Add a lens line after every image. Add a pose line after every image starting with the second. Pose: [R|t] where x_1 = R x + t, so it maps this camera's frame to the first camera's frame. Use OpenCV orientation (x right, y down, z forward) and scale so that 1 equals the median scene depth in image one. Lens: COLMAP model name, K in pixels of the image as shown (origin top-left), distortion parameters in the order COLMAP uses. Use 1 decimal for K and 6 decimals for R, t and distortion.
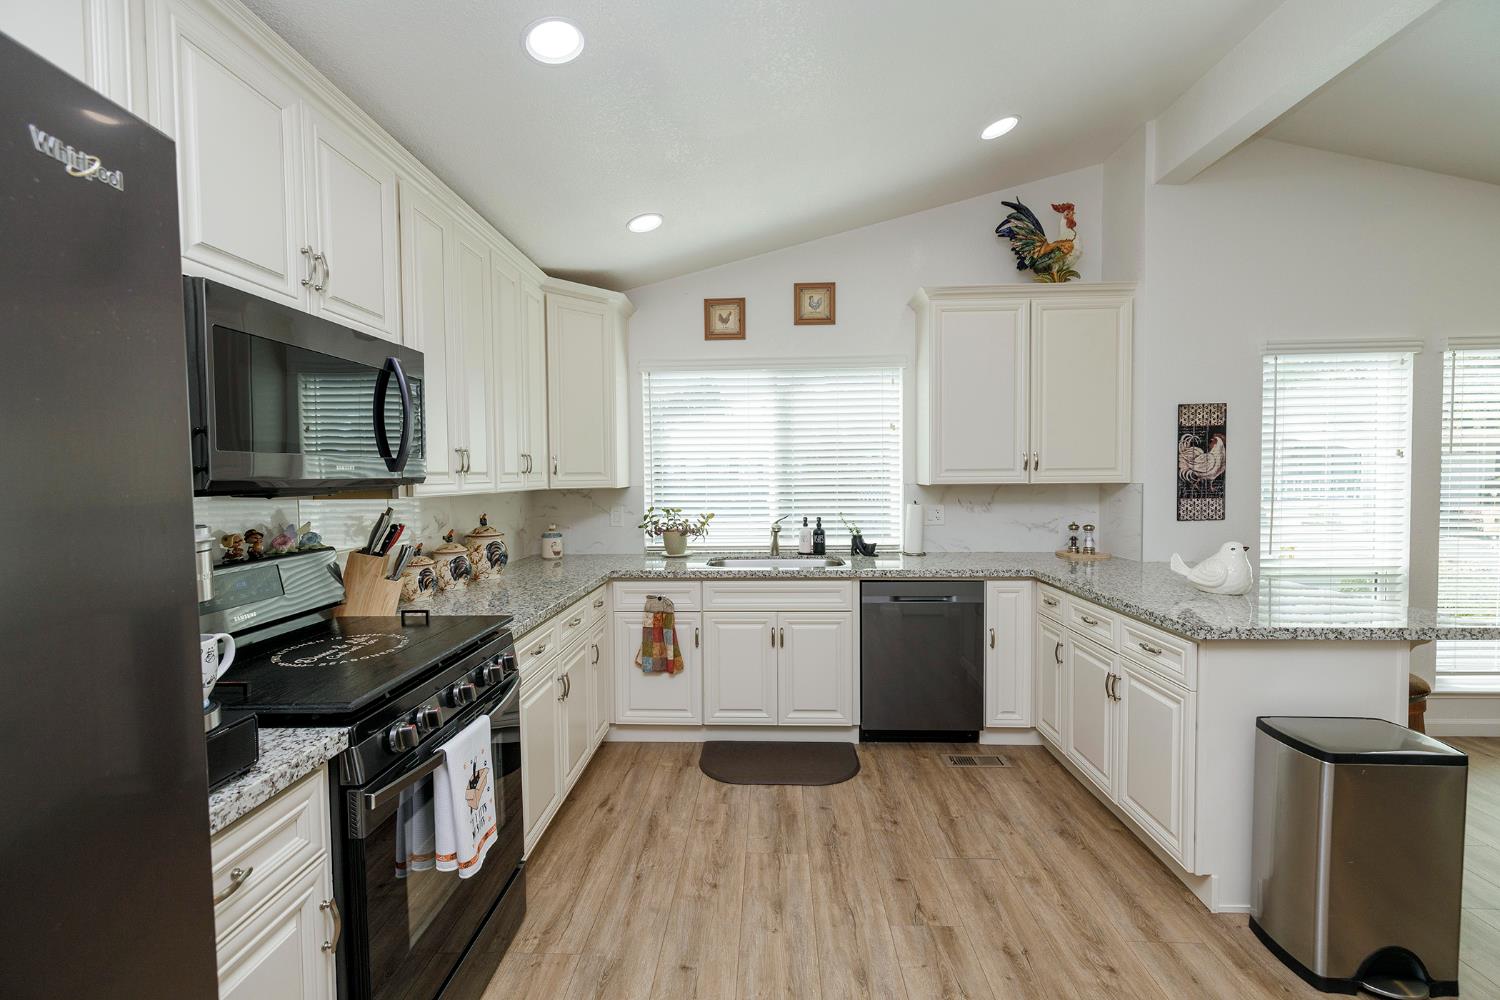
lens RADIAL K [[626.5, 0, 745.5], [0, 626.5, 494.7], [0, 0, 1]] dist [0.000100, 0.000356]
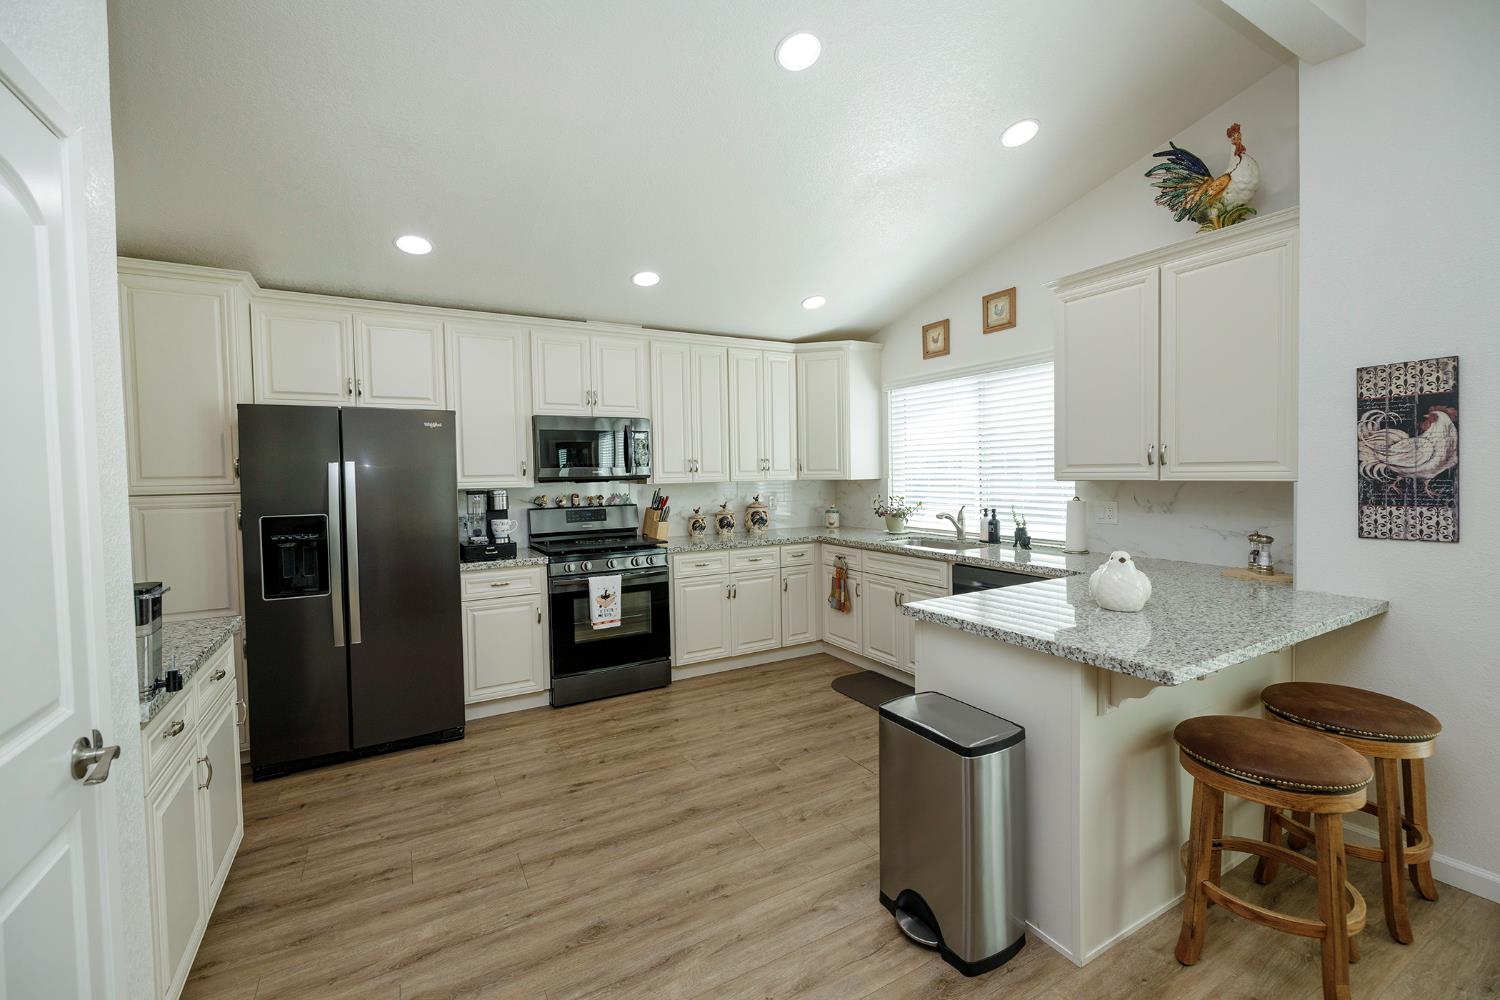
lens RADIAL K [[626.5, 0, 744.8], [0, 626.5, 490.1], [0, 0, 1]] dist [0.000100, 0.000356]
pose [[0.527525, 0.026060, -0.849140, 0.920439], [-0.013811, 0.999660, 0.022100, -0.016396], [0.849427, 0.000069, 0.527705, 0.066833]]
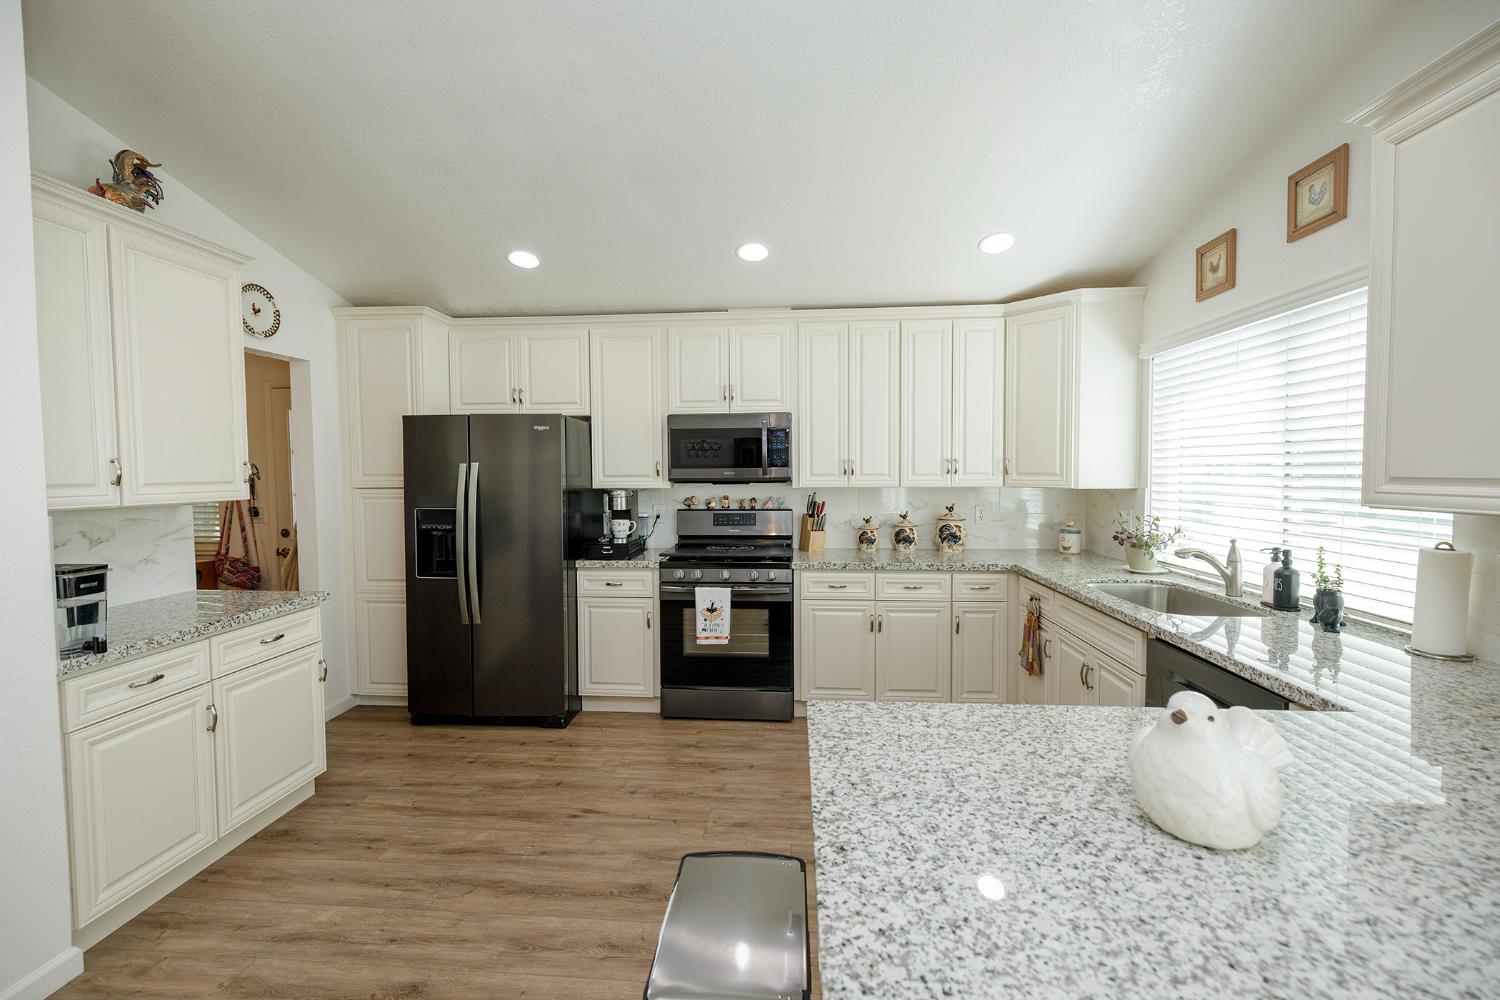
lens RADIAL K [[626.5, 0, 743.9], [0, 626.5, 494.6], [0, 0, 1]] dist [0.000100, 0.000356]
pose [[-0.039803, 0.048695, -0.998020, 0.853787], [-0.024853, 0.998455, 0.049708, -0.040112], [0.998898, 0.026782, -0.038531, 0.552453]]
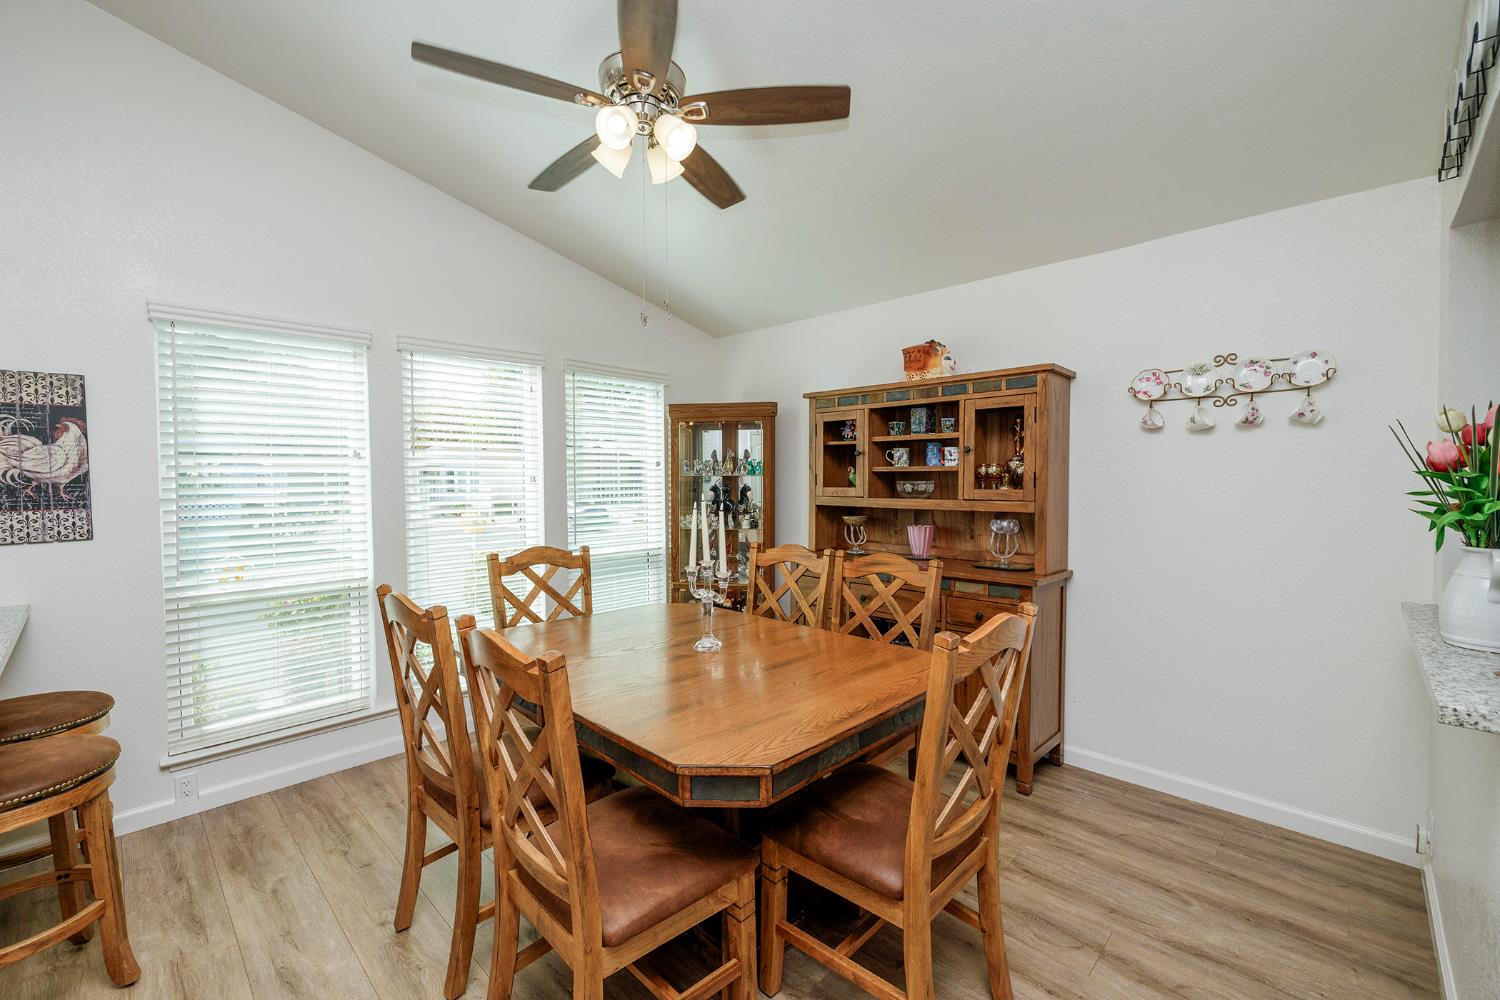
lens RADIAL K [[626.5, 0, 737.9], [0, 626.5, 492.8], [0, 0, 1]] dist [0.000100, 0.000356]
pose [[0.680632, -0.017635, 0.732413, 0.744546], [0.021691, 0.999757, 0.003915, 0.000335], [-0.732304, 0.013222, 0.680849, -0.025836]]
